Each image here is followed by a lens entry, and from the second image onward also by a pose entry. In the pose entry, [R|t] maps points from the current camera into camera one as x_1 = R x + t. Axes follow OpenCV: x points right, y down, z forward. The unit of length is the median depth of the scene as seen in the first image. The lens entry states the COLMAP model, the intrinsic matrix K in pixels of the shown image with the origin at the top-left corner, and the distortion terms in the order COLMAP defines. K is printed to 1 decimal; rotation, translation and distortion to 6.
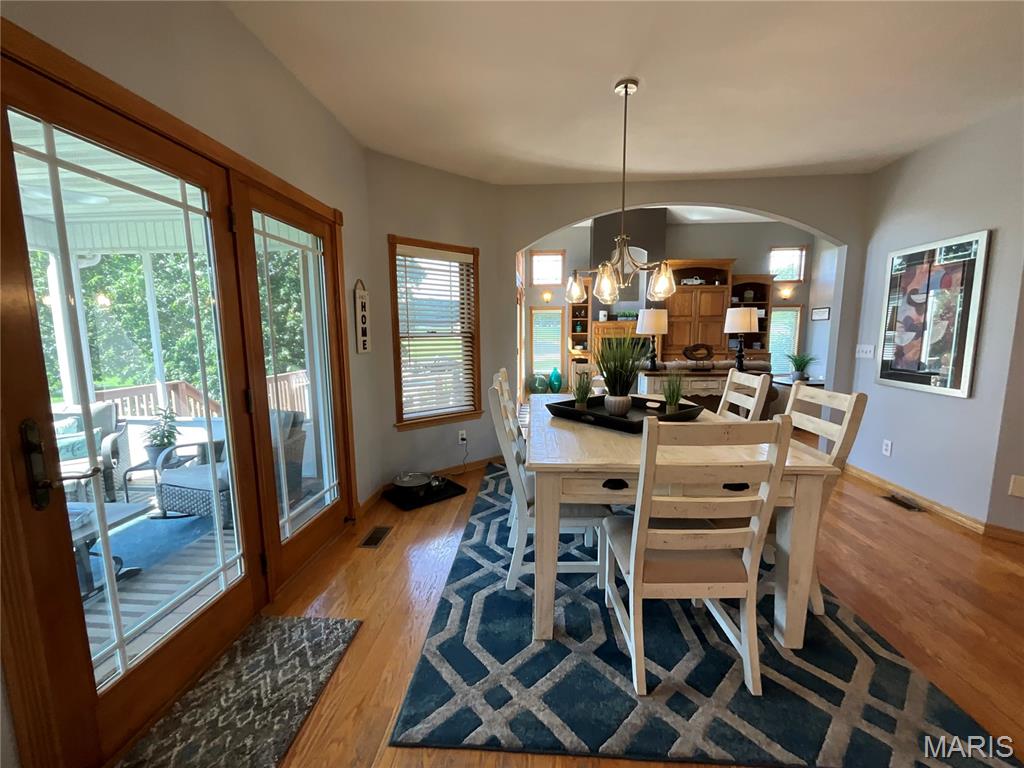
lens RADIAL K [[413.6, 0, 512.0], [0, 413.6, 384.0], [0, 0, 1]] dist [0.001824, 0.000199]
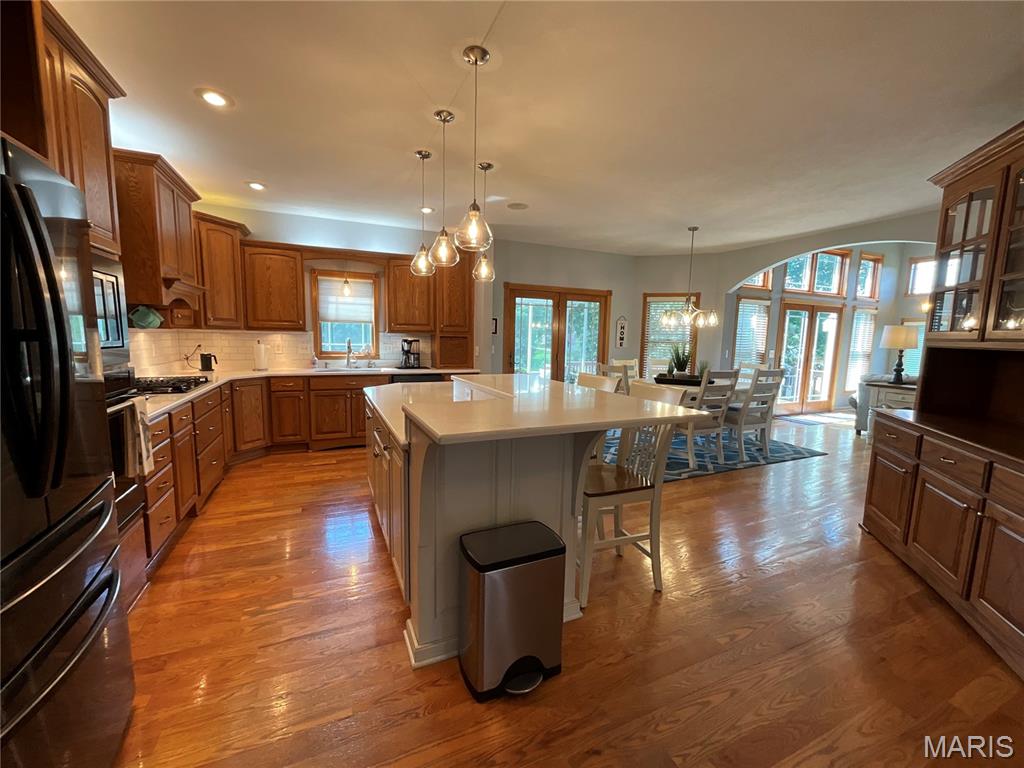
lens RADIAL K [[413.6, 0, 512.0], [0, 413.6, 384.0], [0, 0, 1]] dist [0.001824, 0.000199]
pose [[0.464180, 0.119257, -0.877676, 1.406308], [-0.136683, 0.988670, 0.062050, 0.063181], [0.875131, 0.091161, 0.475221, -0.597035]]
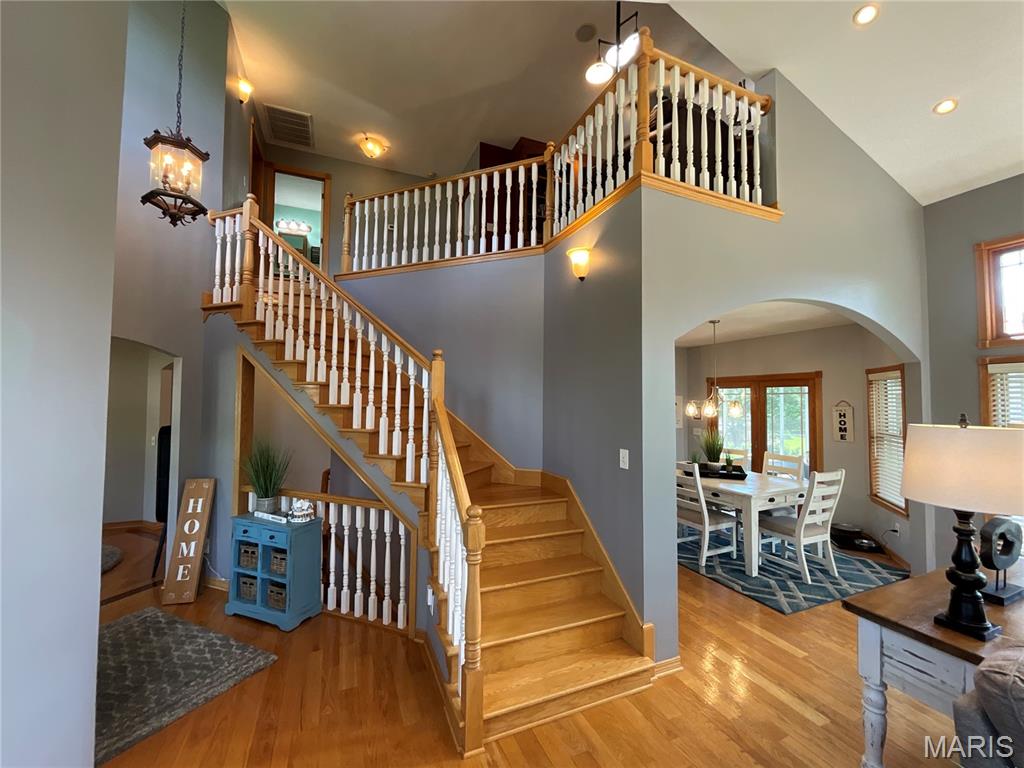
lens RADIAL K [[413.6, 0, 512.0], [0, 413.6, 384.0], [0, 0, 1]] dist [0.001824, 0.000199]
pose [[-0.894622, -0.017890, -0.446465, 1.698456], [-0.057594, 0.995480, 0.075517, -0.373537], [0.443096, 0.093273, -0.891609, 1.939276]]
